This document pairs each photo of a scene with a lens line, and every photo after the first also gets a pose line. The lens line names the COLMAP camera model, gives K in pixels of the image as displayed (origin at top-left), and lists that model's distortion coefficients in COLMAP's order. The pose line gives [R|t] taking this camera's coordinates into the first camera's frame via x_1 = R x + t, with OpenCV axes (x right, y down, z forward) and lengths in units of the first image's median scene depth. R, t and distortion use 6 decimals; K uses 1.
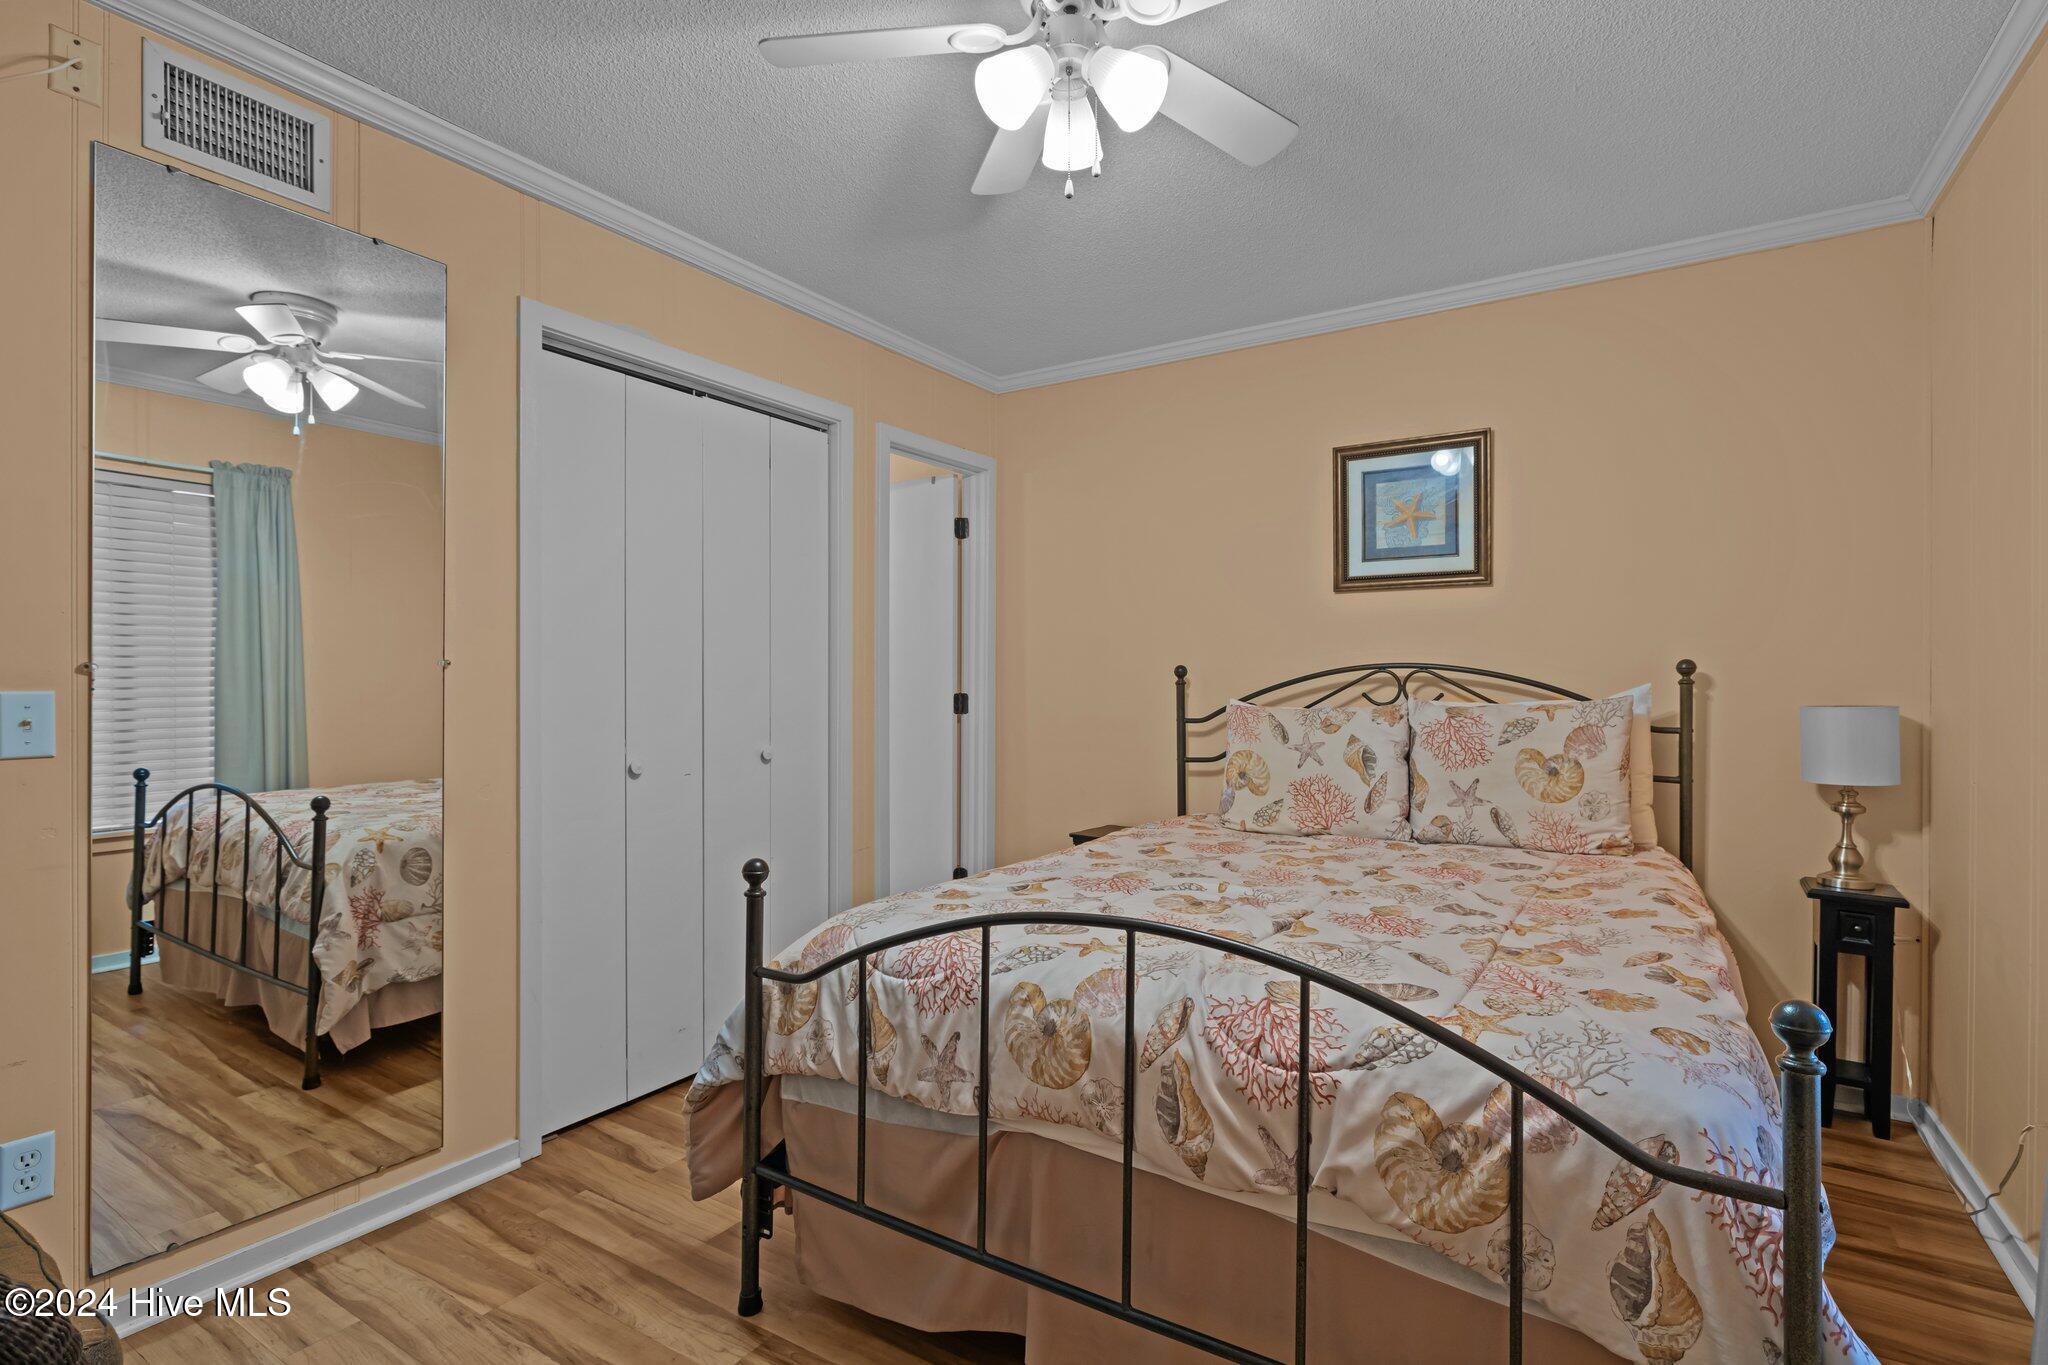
lens RADIAL K [[979.8, 0, 1024.0], [0, 979.8, 682.5], [0, 0, 1]] dist [-0.003955, 0.000595]
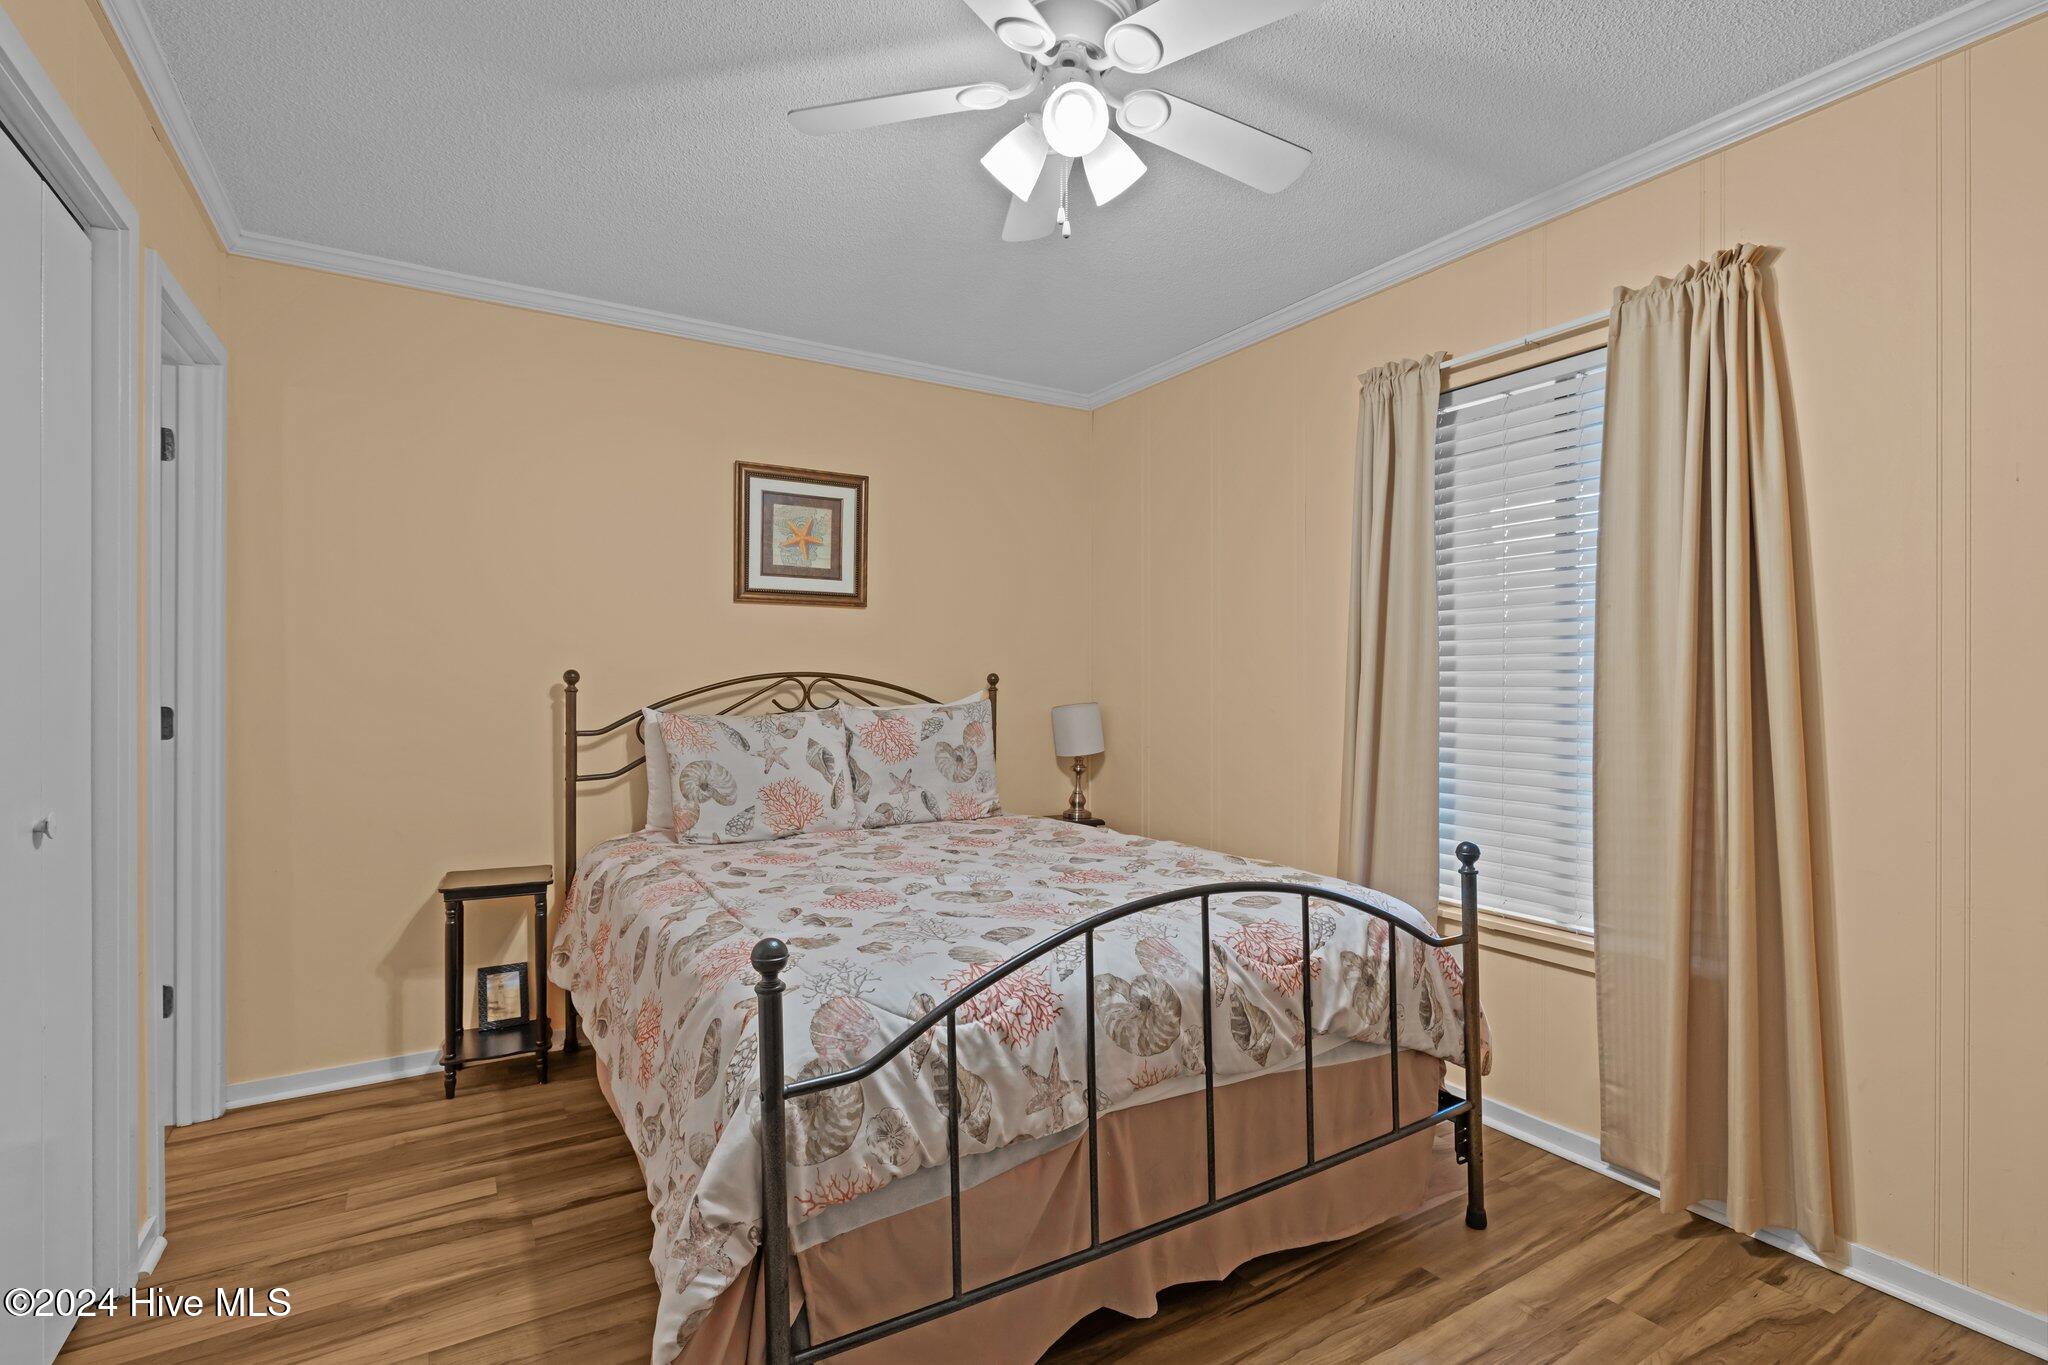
lens RADIAL K [[948.1, 0, 1045.1], [0, 948.1, 682.9], [0, 0, 1]] dist [-0.007293, 0.000061]
pose [[0.437471, 0.005876, 0.899214, -0.532043], [-0.001181, 0.999982, -0.005960, -0.001951], [-0.899232, 0.001545, 0.437469, 0.339196]]
